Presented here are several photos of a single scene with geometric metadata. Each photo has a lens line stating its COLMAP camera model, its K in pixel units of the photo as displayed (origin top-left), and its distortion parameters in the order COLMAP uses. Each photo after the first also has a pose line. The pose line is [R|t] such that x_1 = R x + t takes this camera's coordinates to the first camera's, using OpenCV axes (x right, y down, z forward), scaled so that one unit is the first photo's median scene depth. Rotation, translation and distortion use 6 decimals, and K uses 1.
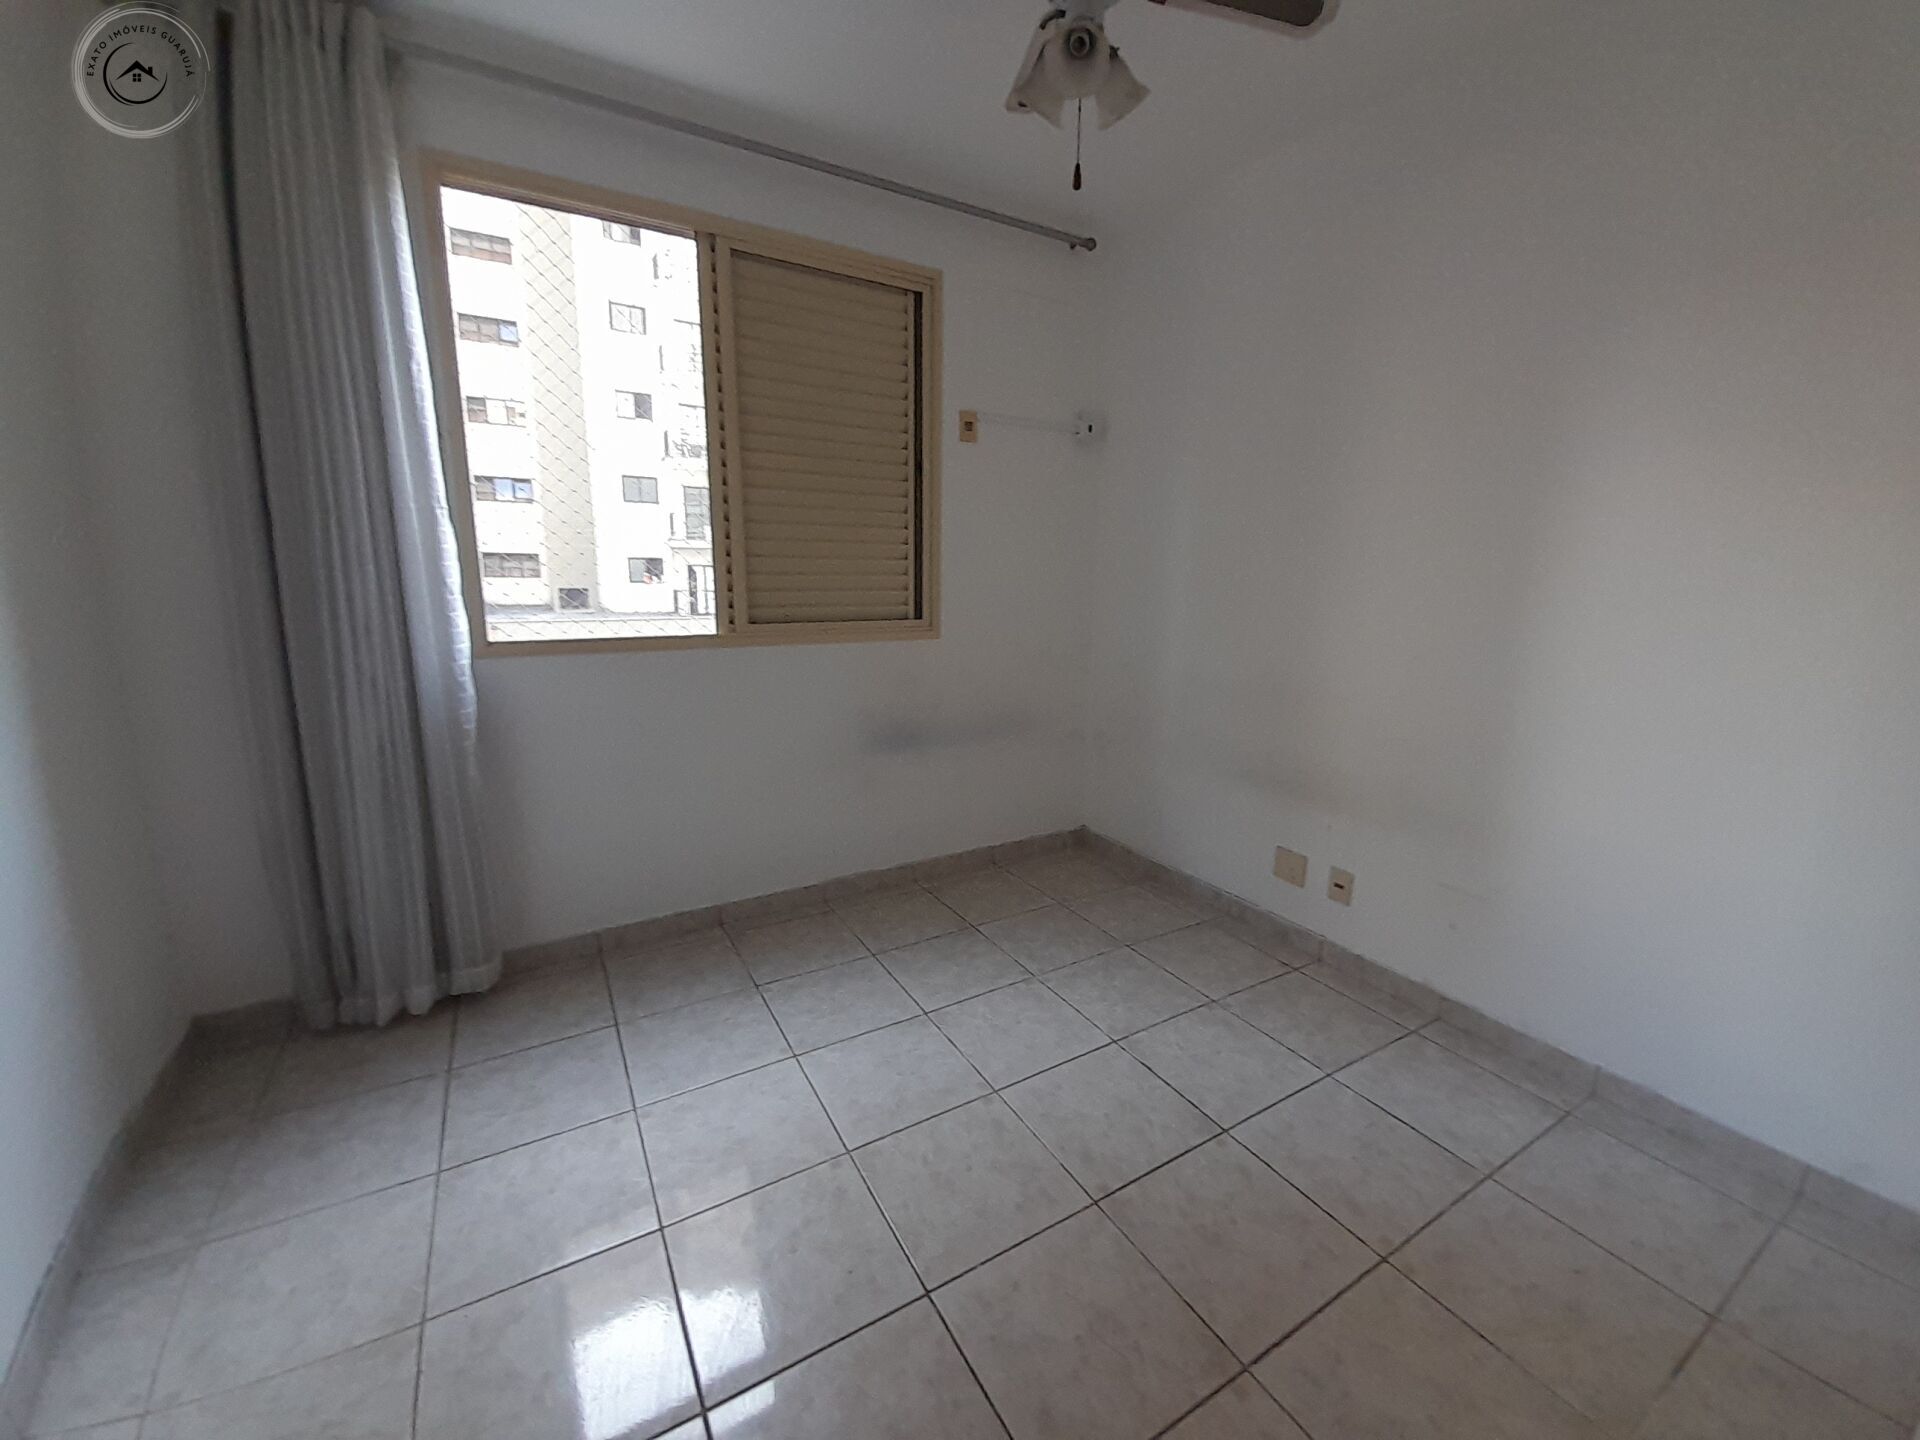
lens RADIAL K [[764.8, 0, 988.5], [0, 764.8, 712.7], [0, 0, 1]] dist [0.012520, -0.015913]
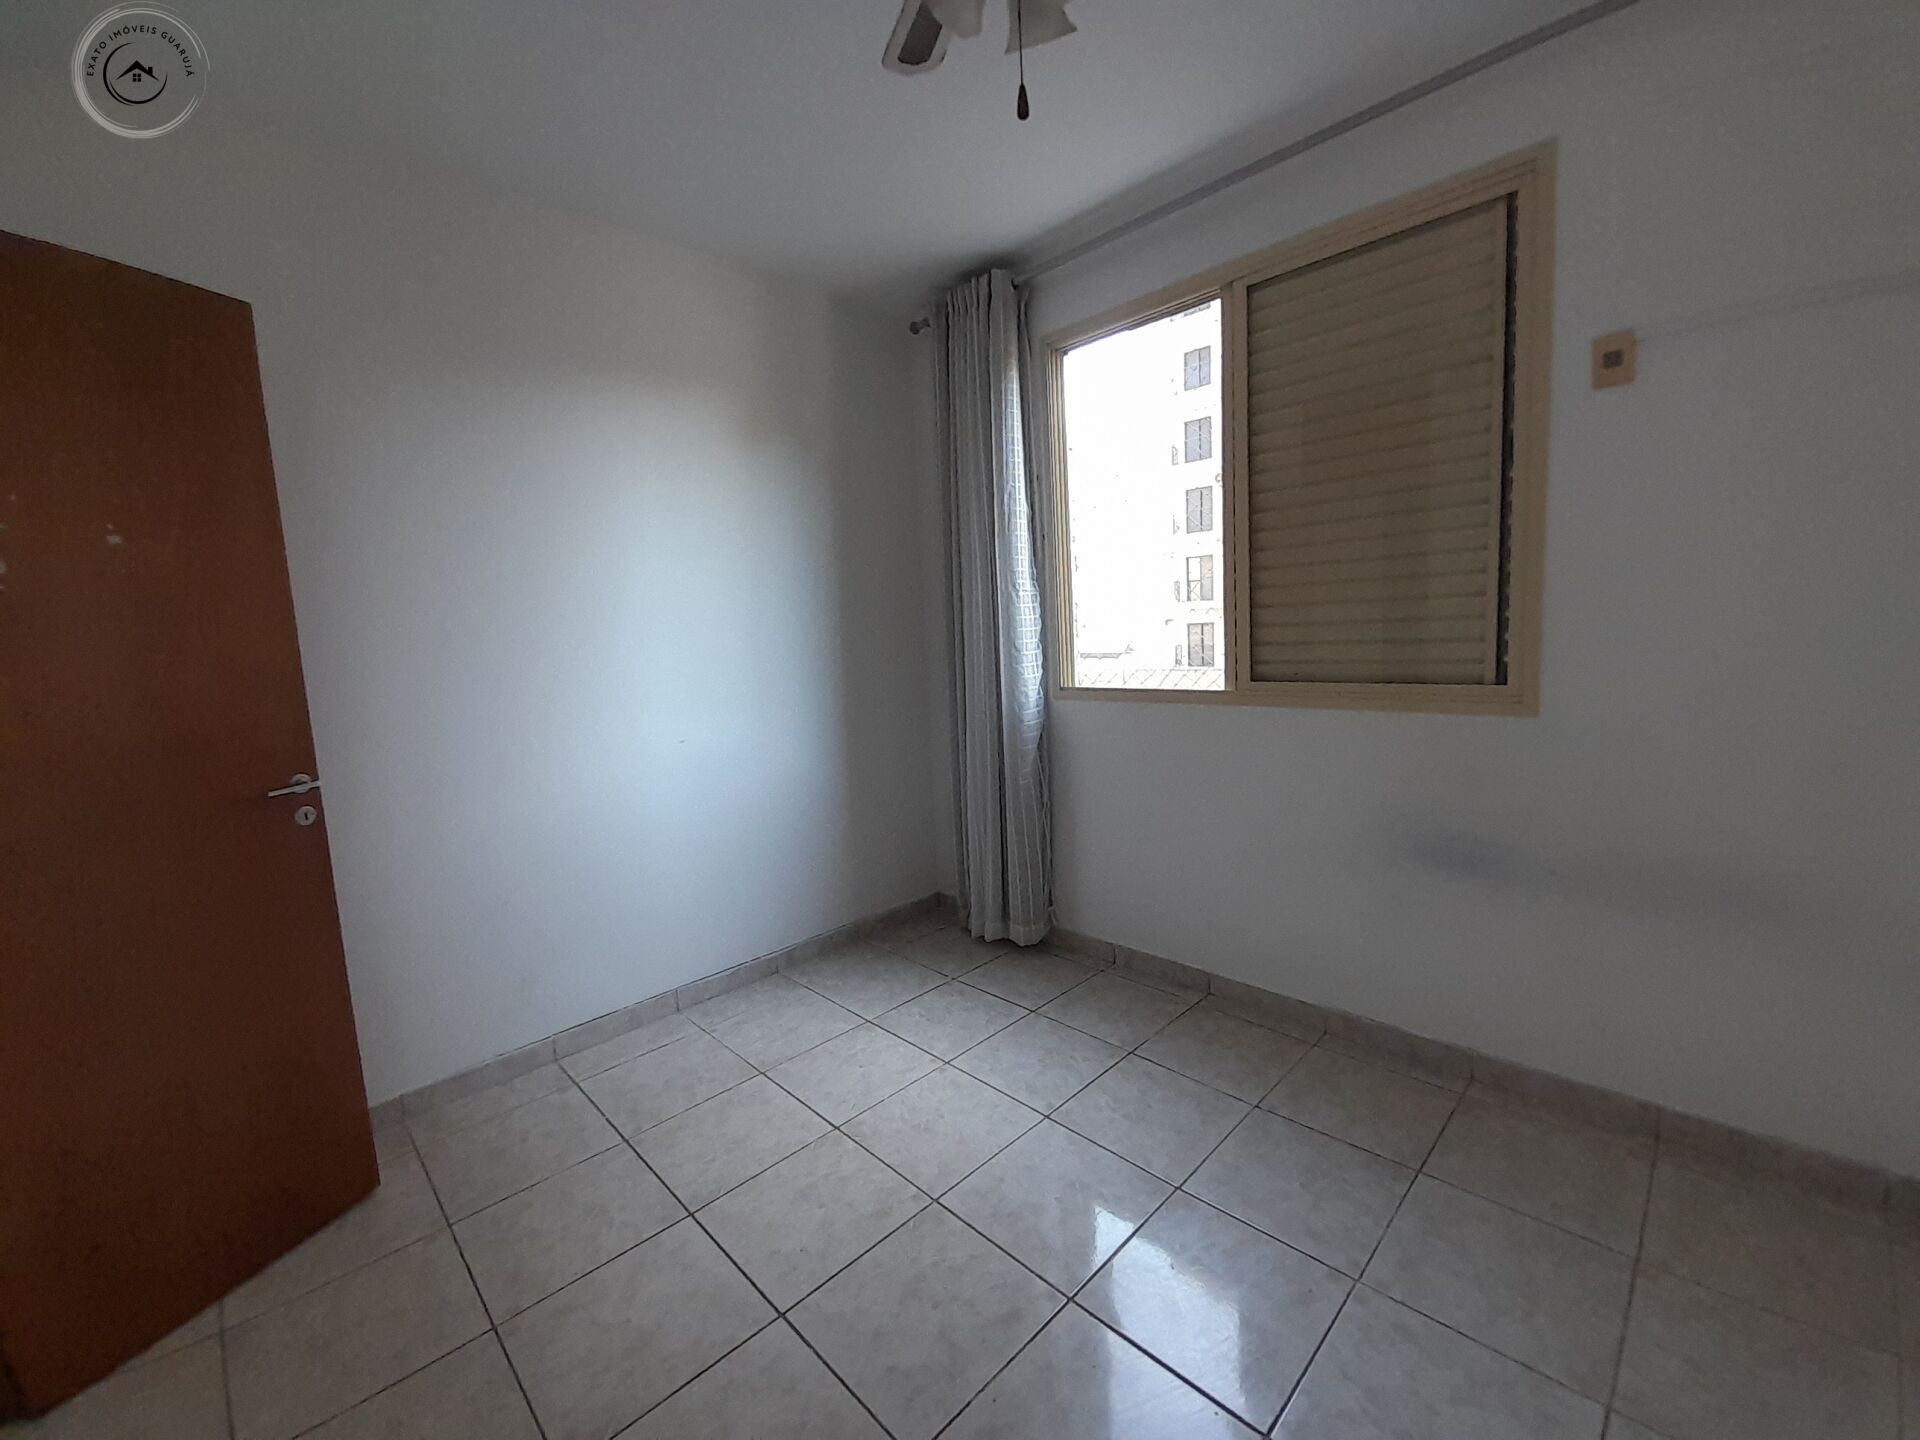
lens RADIAL K [[764.8, 0, 988.5], [0, 764.8, 712.7], [0, 0, 1]] dist [0.012520, -0.015913]
pose [[0.234469, 0.081340, -0.968715, 0.502098], [-0.132873, 0.989823, 0.050951, -0.084726], [0.963000, 0.116770, 0.242890, 0.487069]]
